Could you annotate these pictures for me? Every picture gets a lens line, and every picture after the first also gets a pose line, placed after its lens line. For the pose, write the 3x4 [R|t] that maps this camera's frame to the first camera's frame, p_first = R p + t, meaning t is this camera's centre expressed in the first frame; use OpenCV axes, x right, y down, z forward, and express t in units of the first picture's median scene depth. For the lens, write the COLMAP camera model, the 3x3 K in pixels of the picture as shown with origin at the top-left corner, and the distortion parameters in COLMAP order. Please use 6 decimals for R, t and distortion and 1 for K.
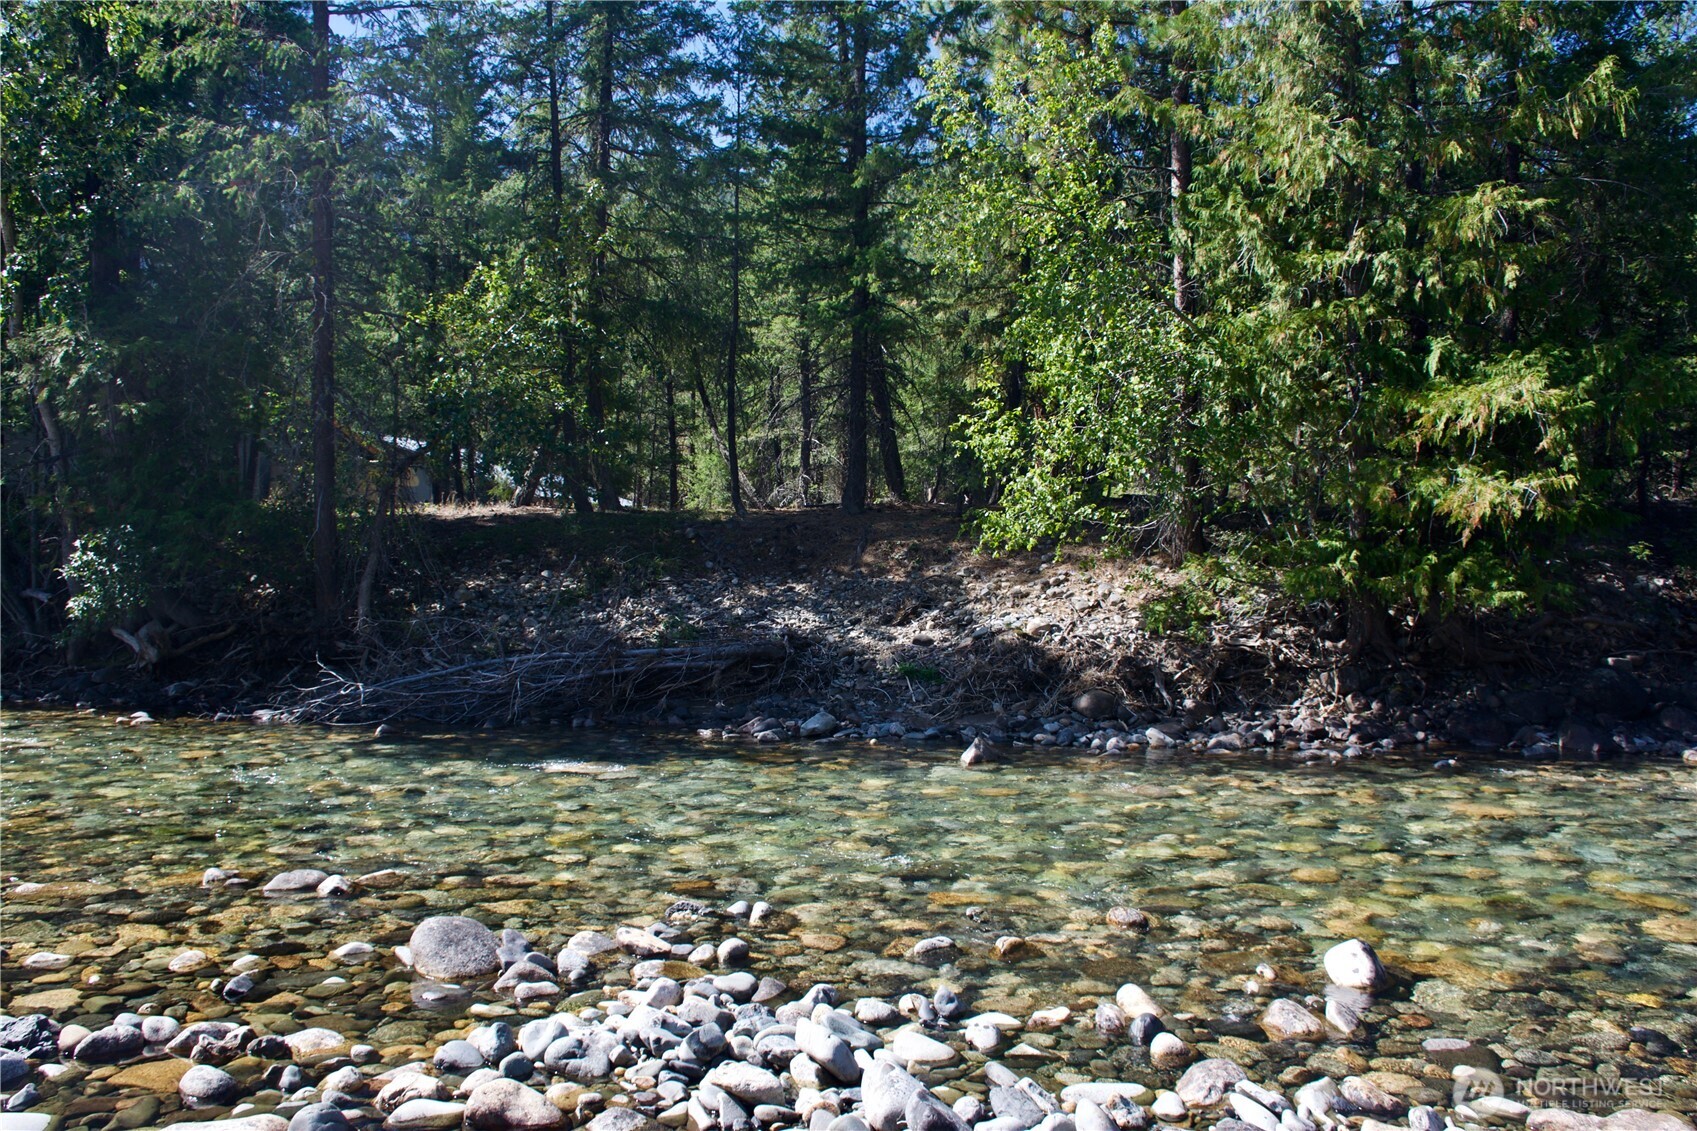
lens RADIAL K [[1343.3, 0, 848.5], [0, 1343.3, 565.5], [0, 0, 1]] dist [0.055224, -0.000590]
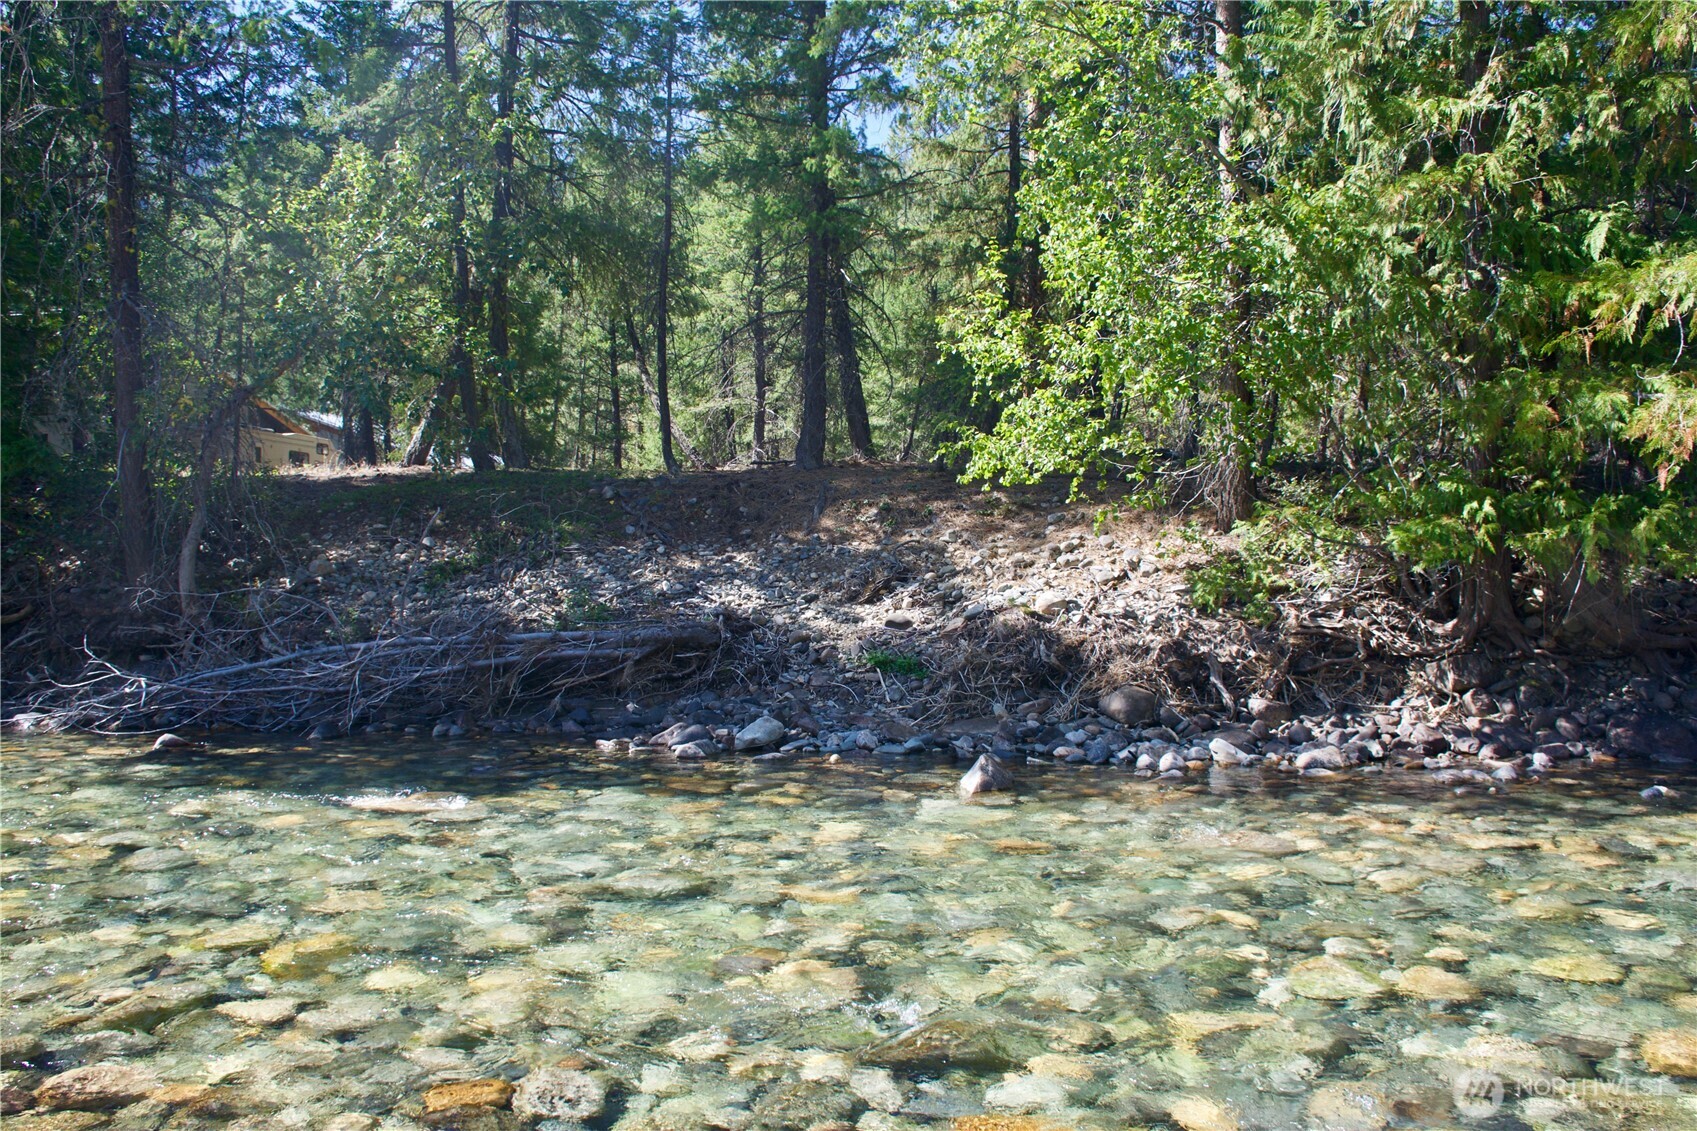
lens RADIAL K [[1315.9, 0, 848.5], [0, 1315.9, 565.5], [0, 0, 1]] dist [-0.000600, 0.095446]
pose [[0.999537, 0.001539, 0.030380, 0.003846], [-0.001639, 0.999993, 0.003274, 0.021445], [-0.030375, -0.003322, 0.999533, 0.253701]]
